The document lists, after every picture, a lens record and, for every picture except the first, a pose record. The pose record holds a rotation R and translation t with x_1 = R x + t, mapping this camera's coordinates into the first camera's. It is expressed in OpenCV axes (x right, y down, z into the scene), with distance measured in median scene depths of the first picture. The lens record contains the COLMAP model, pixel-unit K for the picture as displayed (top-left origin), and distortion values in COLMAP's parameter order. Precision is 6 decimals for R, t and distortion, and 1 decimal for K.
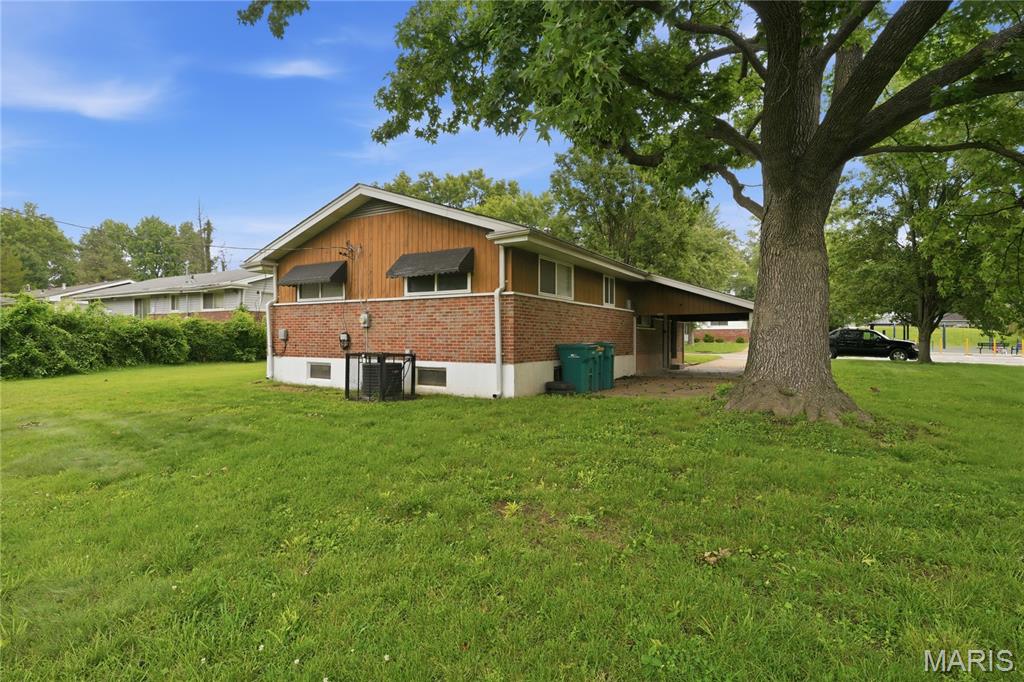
lens RADIAL K [[547.5, 0, 514.0], [0, 547.5, 336.8], [0, 0, 1]] dist [-0.000921, 0.000052]
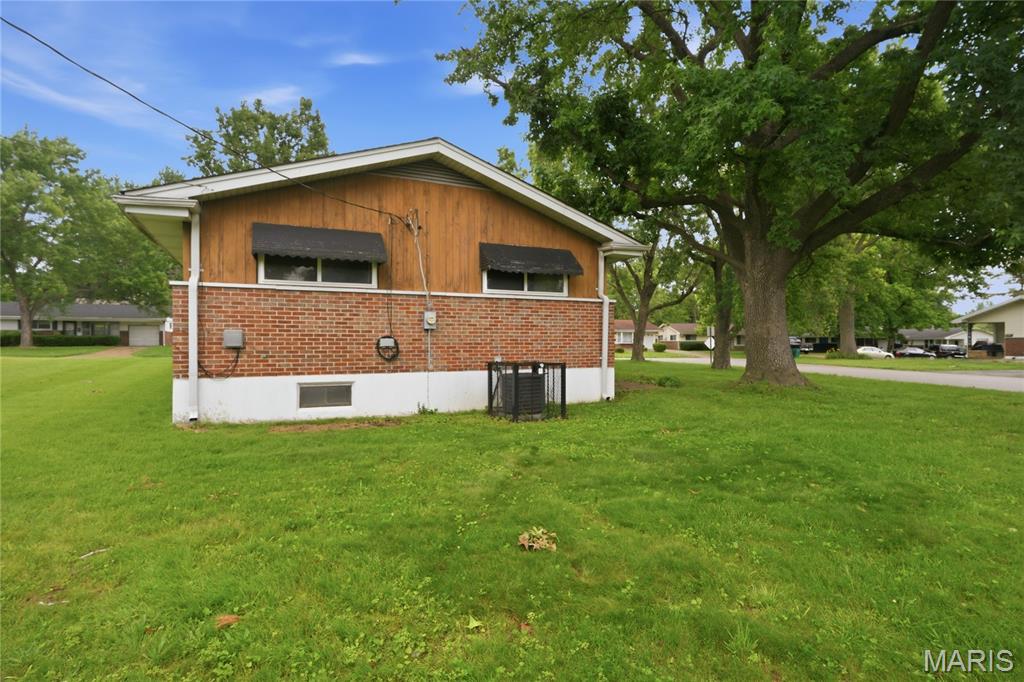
lens RADIAL K [[547.5, 0, 513.6], [0, 547.5, 343.5], [0, 0, 1]] dist [-0.000921, 0.000052]
pose [[0.517062, -0.002146, 0.855945, -0.864227], [0.002143, 0.999997, 0.001213, 0.001385], [-0.855945, 0.001207, 0.517065, 0.519231]]
